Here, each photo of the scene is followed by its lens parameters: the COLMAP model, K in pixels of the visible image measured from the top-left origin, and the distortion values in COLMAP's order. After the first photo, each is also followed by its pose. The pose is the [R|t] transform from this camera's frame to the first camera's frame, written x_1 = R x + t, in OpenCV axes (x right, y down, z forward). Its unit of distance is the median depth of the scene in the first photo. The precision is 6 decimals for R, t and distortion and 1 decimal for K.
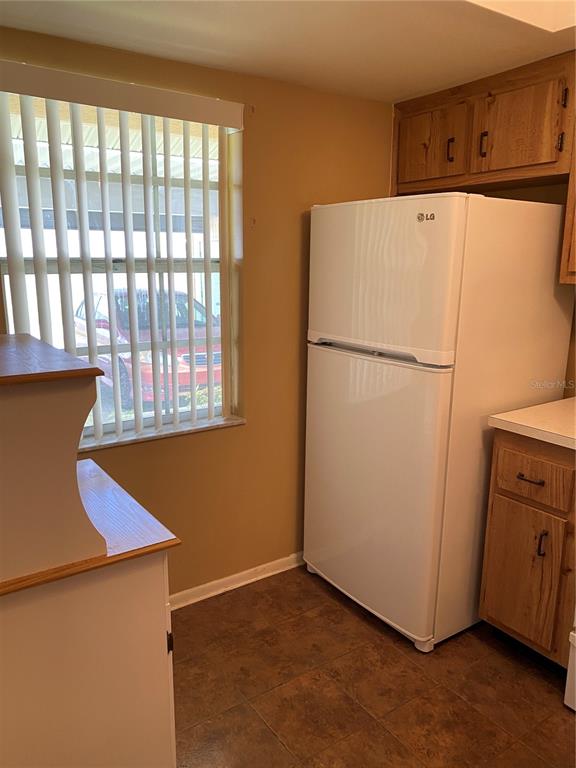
lens RADIAL K [[580.0, 0, 284.7], [0, 580.0, 390.4], [0, 0, 1]] dist [0.011693, -0.029599]
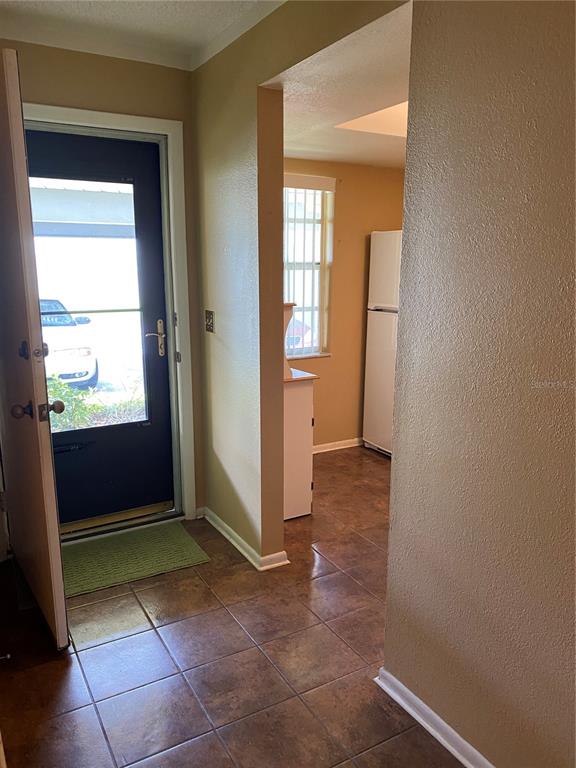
lens RADIAL K [[580.0, 0, 289.3], [0, 580.0, 390.8], [0, 0, 1]] dist [0.011693, -0.029599]
pose [[0.997317, 0.013849, -0.071885, -0.070963], [-0.012399, 0.999711, 0.020578, 0.135126], [0.072149, -0.019632, 0.997201, -0.799200]]
